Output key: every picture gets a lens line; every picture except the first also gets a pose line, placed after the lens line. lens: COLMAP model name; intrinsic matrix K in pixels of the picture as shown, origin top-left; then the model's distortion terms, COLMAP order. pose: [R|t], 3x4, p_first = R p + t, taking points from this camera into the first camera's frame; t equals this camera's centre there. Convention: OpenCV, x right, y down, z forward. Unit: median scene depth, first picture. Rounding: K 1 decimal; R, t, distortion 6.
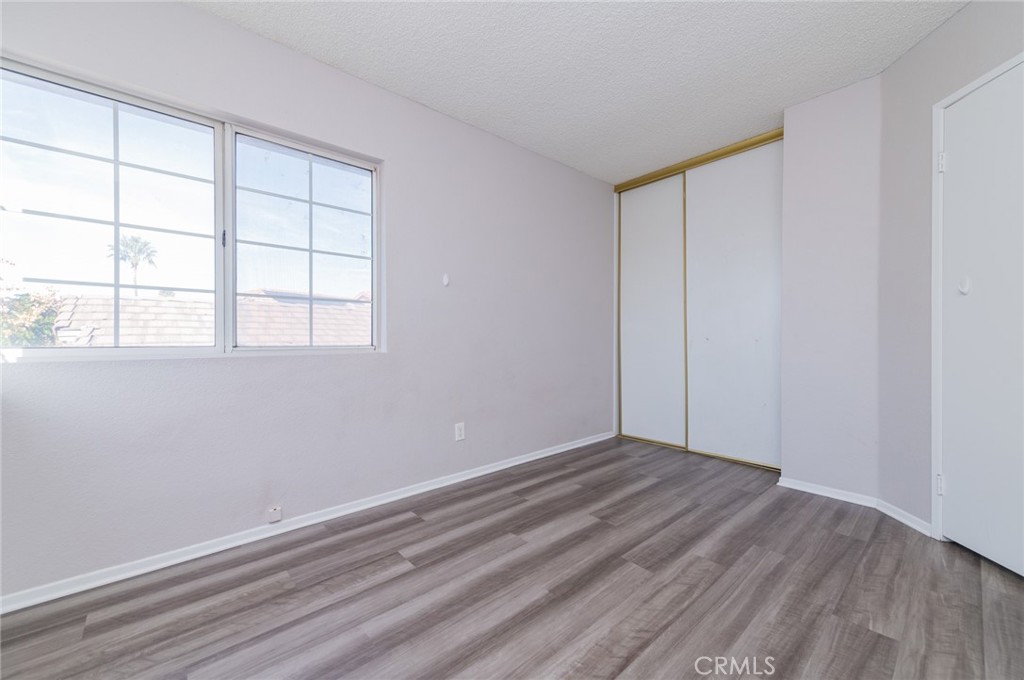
lens RADIAL K [[406.0, 0, 529.2], [0, 406.0, 340.2], [0, 0, 1]] dist [0.007989, -0.002347]
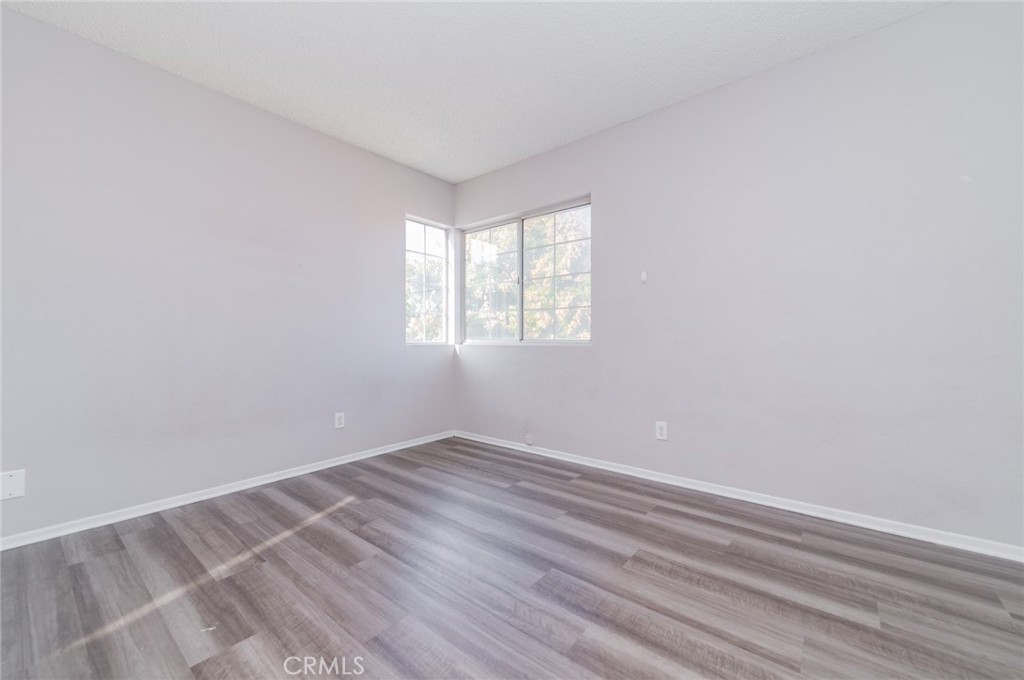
lens RADIAL K [[406.0, 0, 513.6], [0, 406.0, 343.4], [0, 0, 1]] dist [0.007989, -0.002347]
pose [[0.140434, 0.015691, -0.989966, 0.954268], [-0.008647, 0.999856, 0.014621, 0.005796], [0.990052, 0.006507, 0.140549, 0.660269]]
